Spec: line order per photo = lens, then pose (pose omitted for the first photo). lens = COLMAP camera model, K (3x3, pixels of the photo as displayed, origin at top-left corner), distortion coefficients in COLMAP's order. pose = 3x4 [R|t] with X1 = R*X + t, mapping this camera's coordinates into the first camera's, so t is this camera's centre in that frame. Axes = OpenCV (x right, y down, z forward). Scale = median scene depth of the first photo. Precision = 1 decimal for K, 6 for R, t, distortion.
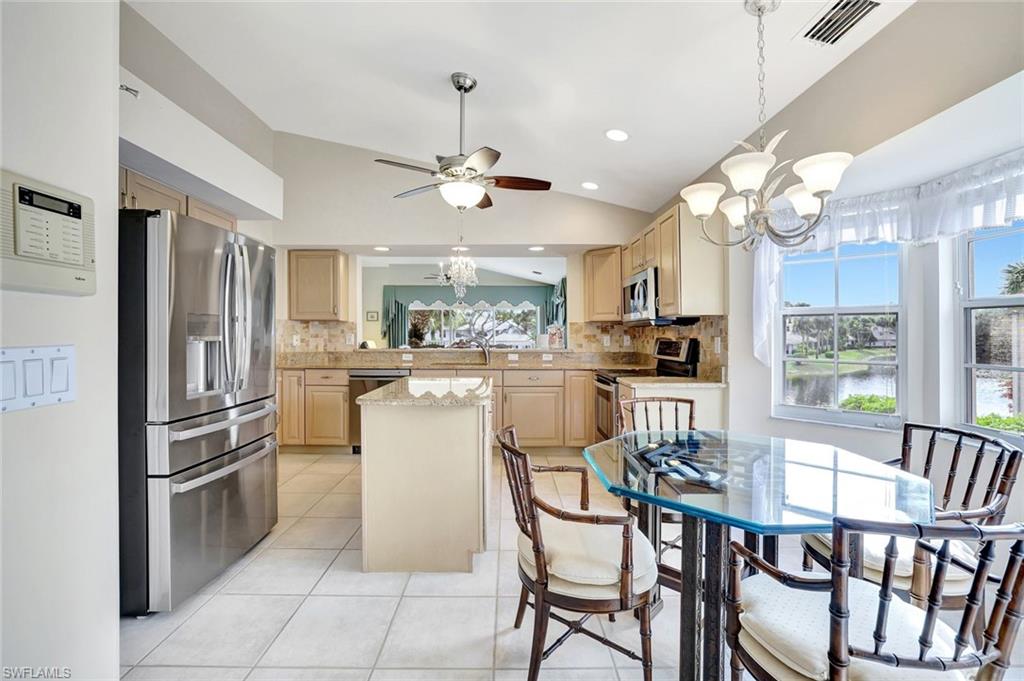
lens RADIAL K [[450.2, 0, 517.3], [0, 450.2, 334.3], [0, 0, 1]] dist [0.004821, 0.001086]
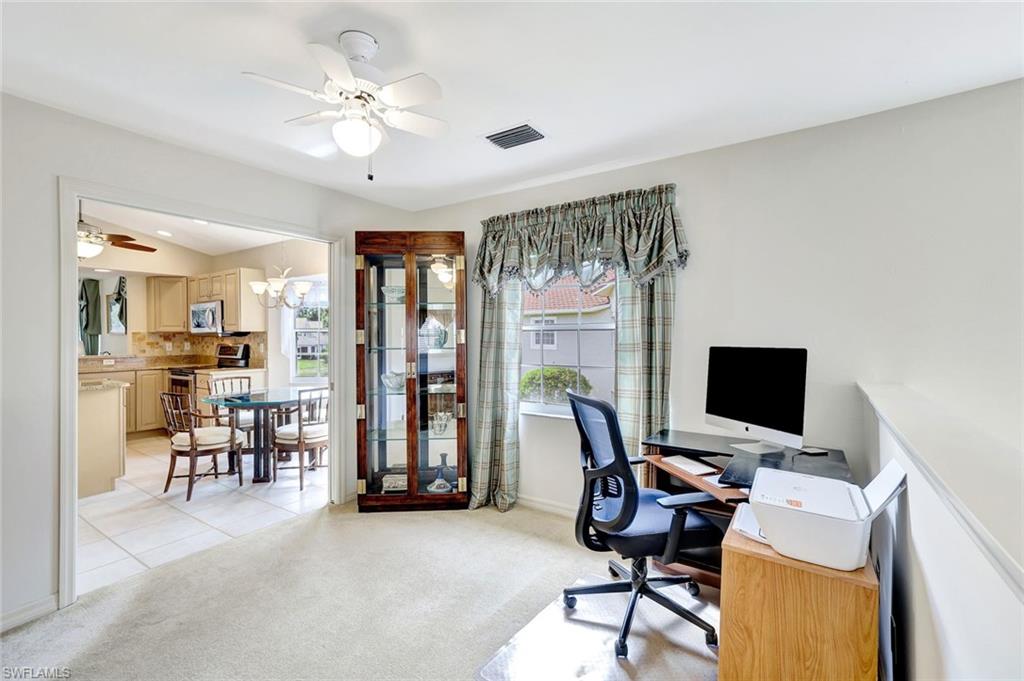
lens RADIAL K [[471.8, 0, 520.5], [0, 471.8, 331.1], [0, 0, 1]] dist [-0.033975, 0.007552]
pose [[0.581229, -0.000861, 0.813740, -0.430188], [0.007480, 0.999963, -0.004285, -0.024386], [-0.813706, 0.008578, 0.581214, -0.844908]]
